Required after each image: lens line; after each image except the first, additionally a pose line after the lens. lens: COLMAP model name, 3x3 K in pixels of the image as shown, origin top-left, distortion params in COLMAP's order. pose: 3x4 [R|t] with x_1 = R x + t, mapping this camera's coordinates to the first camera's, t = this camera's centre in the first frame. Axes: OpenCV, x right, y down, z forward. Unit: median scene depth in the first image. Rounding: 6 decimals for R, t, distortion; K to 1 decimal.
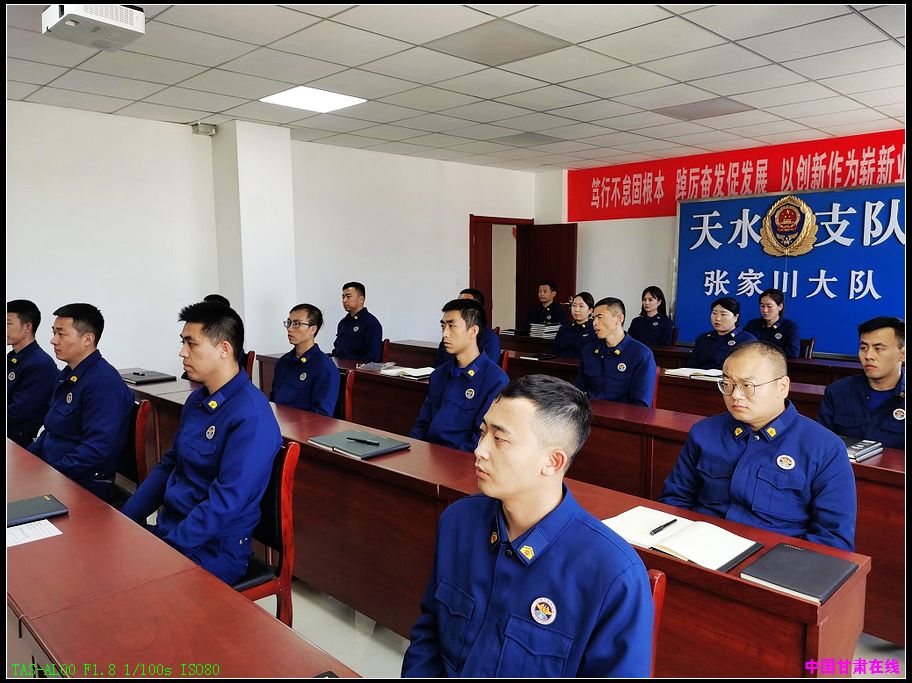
lens RADIAL K [[704.8, 0, 452.1], [0, 704.8, 343.9], [0, 0, 1]] dist [0.011175, 0.000414]
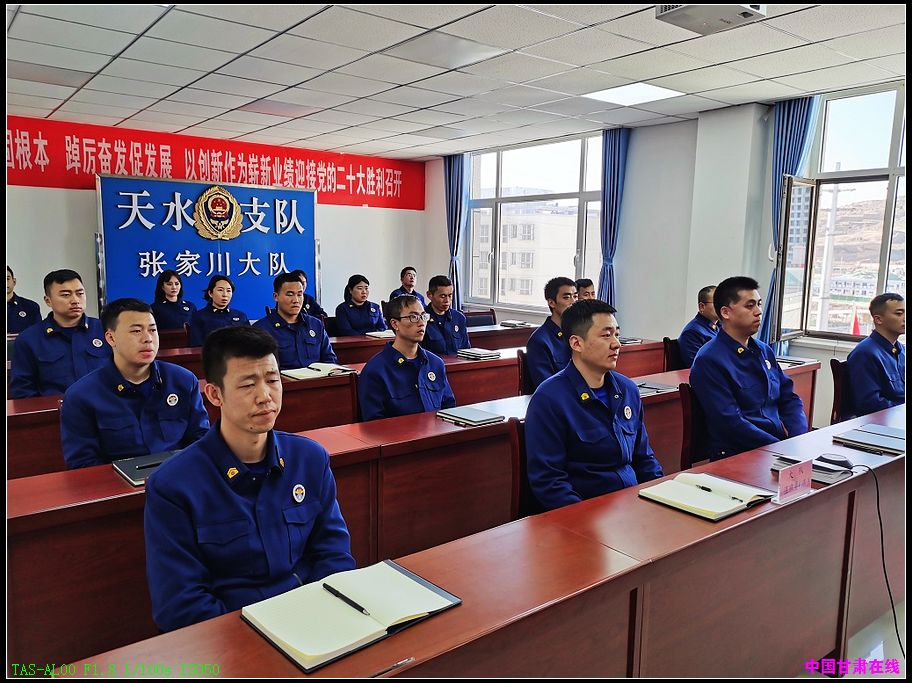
lens RADIAL K [[704.8, 0, 452.1], [0, 704.8, 343.9], [0, 0, 1]] dist [0.011175, 0.000414]
pose [[0.108153, -0.123263, 0.986463, -0.596610], [0.093984, 0.989107, 0.113290, -0.049859], [-0.989682, 0.080459, 0.118560, 0.490957]]
